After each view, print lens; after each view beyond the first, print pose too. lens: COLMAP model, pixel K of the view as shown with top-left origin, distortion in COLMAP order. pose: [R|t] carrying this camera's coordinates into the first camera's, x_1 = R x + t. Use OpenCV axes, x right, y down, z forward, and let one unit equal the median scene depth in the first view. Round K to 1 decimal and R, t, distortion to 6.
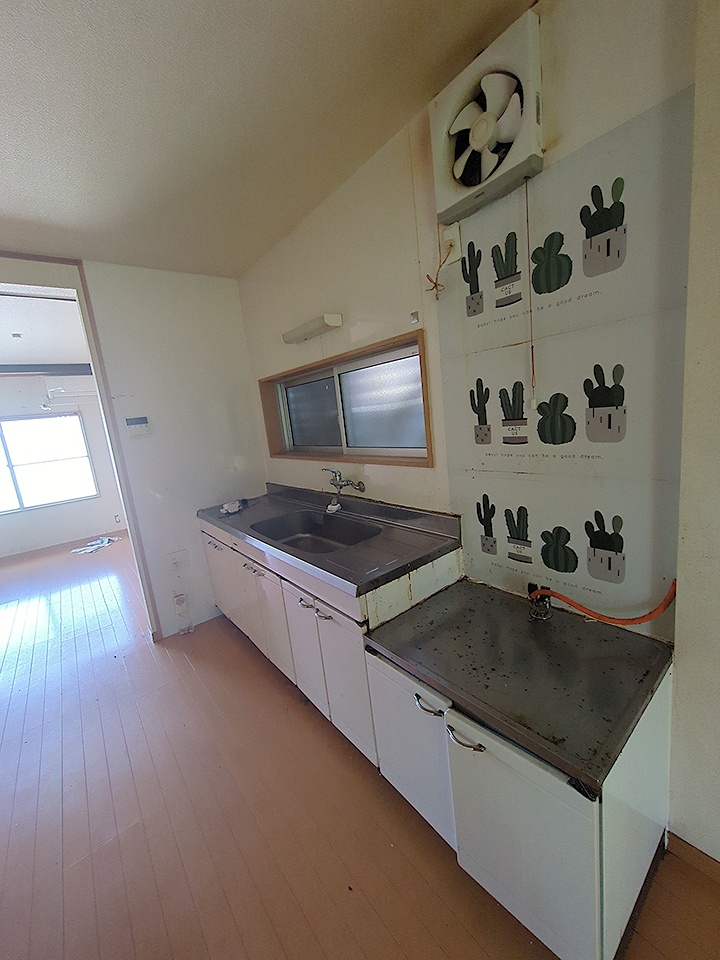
lens RADIAL K [[381.6, 0, 358.1], [0, 381.6, 483.7], [0, 0, 1]] dist [0.006592, 0.000696]
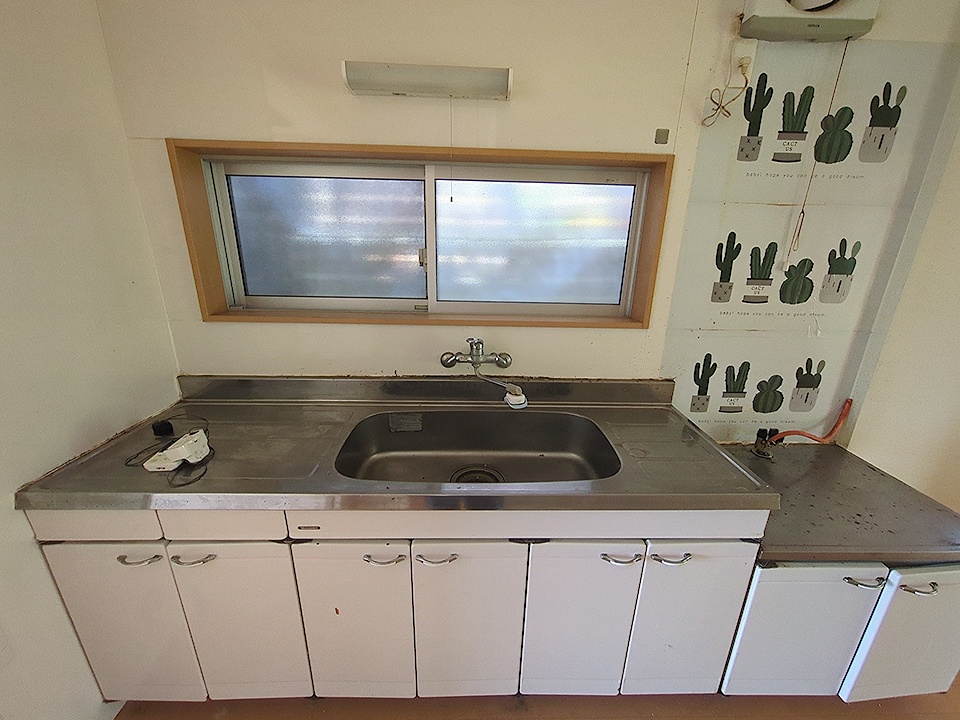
lens RADIAL K [[381.6, 0, 479.6], [0, 381.6, 362.1], [0, 0, 1]] dist [0.006592, 0.000696]
pose [[0.598848, -0.125798, 0.790921, -0.873020], [0.063119, 0.991928, 0.109978, -0.105062], [-0.798371, -0.015938, 0.601954, 0.959353]]
